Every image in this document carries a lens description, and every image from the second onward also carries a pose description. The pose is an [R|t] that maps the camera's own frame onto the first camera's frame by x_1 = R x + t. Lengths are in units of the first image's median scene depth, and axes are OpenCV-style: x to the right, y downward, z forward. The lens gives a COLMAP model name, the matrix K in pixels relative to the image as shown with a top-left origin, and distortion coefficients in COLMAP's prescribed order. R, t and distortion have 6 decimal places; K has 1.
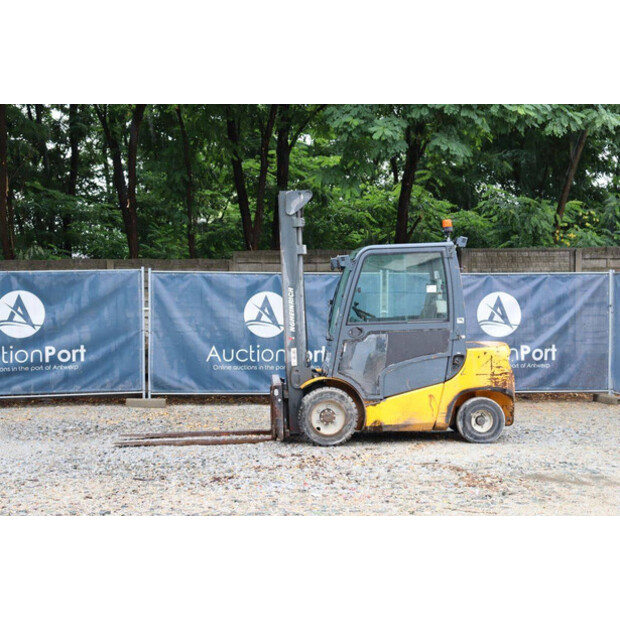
lens RADIAL K [[1190.7, 0, 310.0], [0, 1190.7, 310.0], [0, 0, 1]] dist [0.251034, 0.004178]
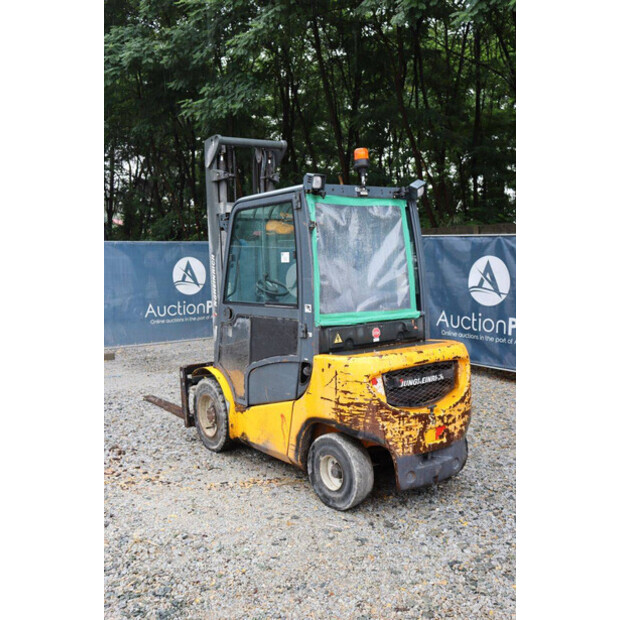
lens RADIAL K [[653.8, 0, 310.0], [0, 653.8, 310.0], [0, 0, 1]] dist [-0.053610, 0.023126]
pose [[0.528222, 0.076878, -0.845619, 0.406646], [-0.010281, 0.996399, 0.084164, -0.018858], [0.849044, -0.035763, 0.527111, 0.798248]]
